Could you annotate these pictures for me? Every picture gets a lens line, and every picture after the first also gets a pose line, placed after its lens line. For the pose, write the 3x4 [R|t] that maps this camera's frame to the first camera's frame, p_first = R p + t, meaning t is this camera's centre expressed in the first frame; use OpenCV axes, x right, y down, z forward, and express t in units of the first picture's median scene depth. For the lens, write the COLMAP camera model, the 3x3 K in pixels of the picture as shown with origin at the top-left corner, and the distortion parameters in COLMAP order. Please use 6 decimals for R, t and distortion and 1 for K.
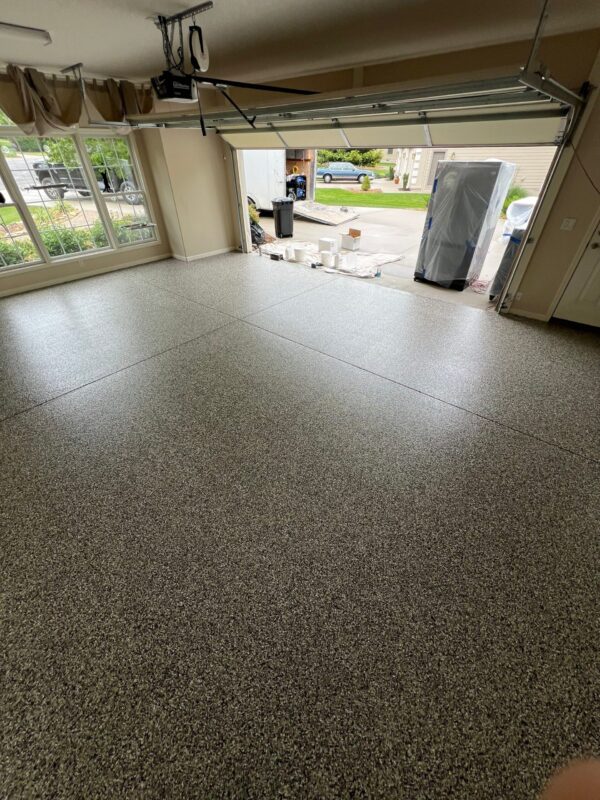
lens RADIAL K [[321.6, 0, 300.0], [0, 321.6, 400.0], [0, 0, 1]] dist [0.000689, 0.000171]
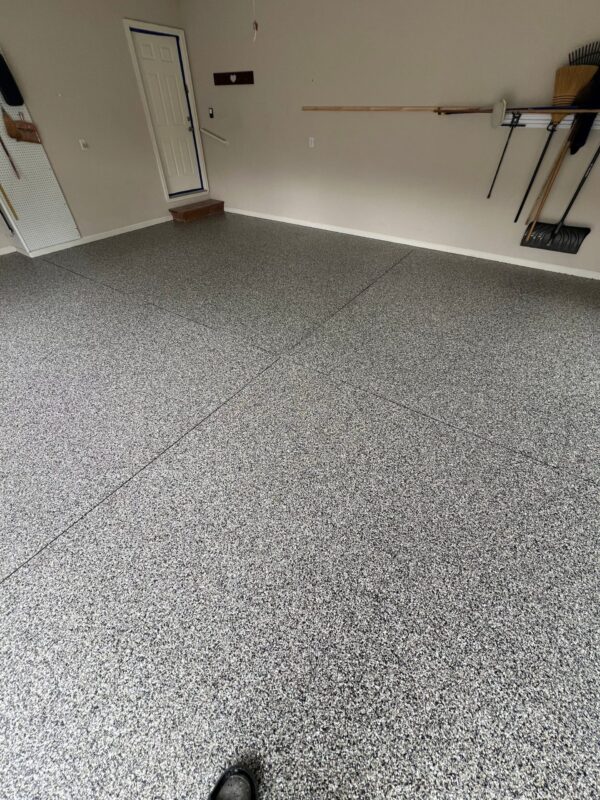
lens RADIAL K [[321.3, 0, 299.9], [0, 321.3, 396.9], [0, 0, 1]] dist [-0.000688, 0.000591]
pose [[-0.994379, 0.076316, -0.073397, -0.161972], [-0.059089, 0.175246, 0.982750, -0.776579], [0.087862, 0.981562, -0.169751, 1.105070]]
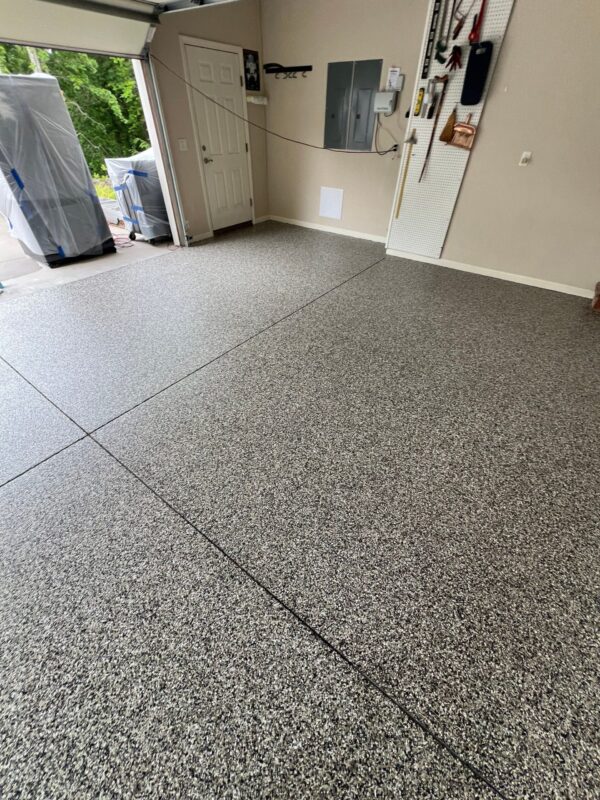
lens RADIAL K [[321.3, 0, 299.9], [0, 321.3, 396.9], [0, 0, 1]] dist [-0.000688, 0.000591]
pose [[-0.066521, -0.651489, 0.755736, -0.468190], [0.604252, 0.576427, 0.550101, -0.323234], [-0.794012, 0.493248, 0.355319, 0.559322]]
